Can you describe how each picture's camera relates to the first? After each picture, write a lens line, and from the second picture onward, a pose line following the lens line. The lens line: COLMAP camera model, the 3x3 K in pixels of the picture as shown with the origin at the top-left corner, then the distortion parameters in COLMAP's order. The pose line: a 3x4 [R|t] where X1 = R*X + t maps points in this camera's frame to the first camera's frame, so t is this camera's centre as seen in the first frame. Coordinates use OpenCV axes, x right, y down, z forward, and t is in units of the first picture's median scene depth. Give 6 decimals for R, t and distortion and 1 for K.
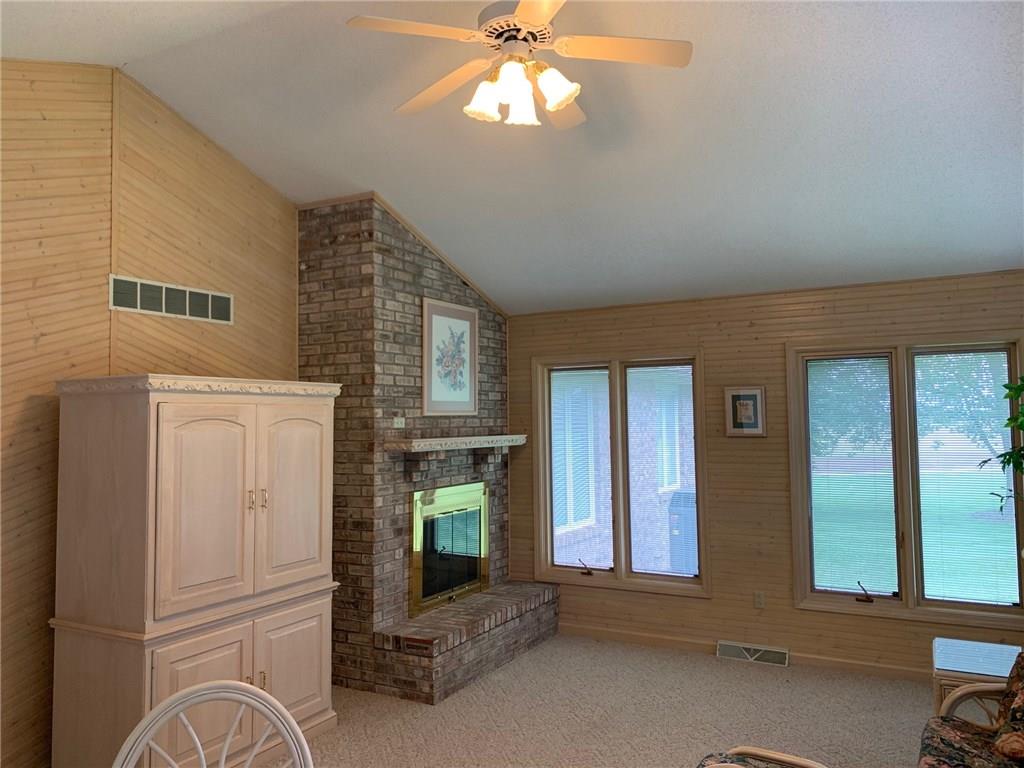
lens RADIAL K [[760.5, 0, 512.0], [0, 760.5, 384.0], [0, 0, 1]] dist [0.003410, 0.000757]
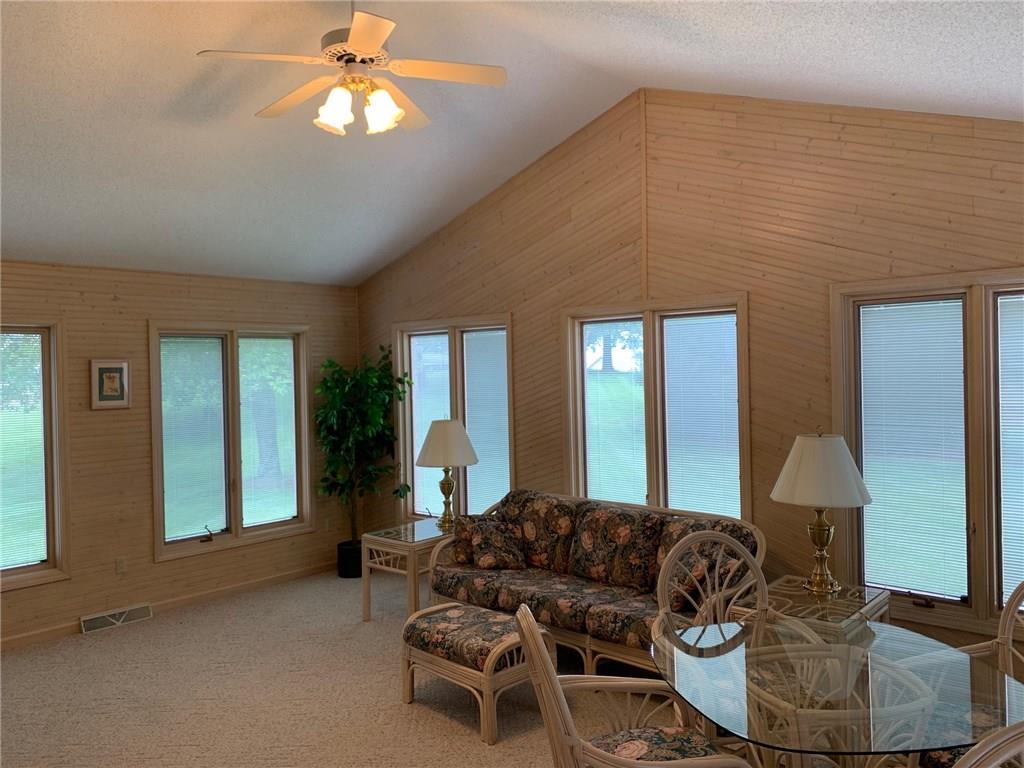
lens RADIAL K [[777.2, 0, 512.0], [0, 777.2, 384.0], [0, 0, 1]] dist [0.001174, 0.000112]
pose [[0.235960, -0.011485, 0.971695, -0.580401], [-0.030797, 0.999339, 0.019290, -0.000376], [-0.971275, -0.034477, 0.235450, 0.241193]]
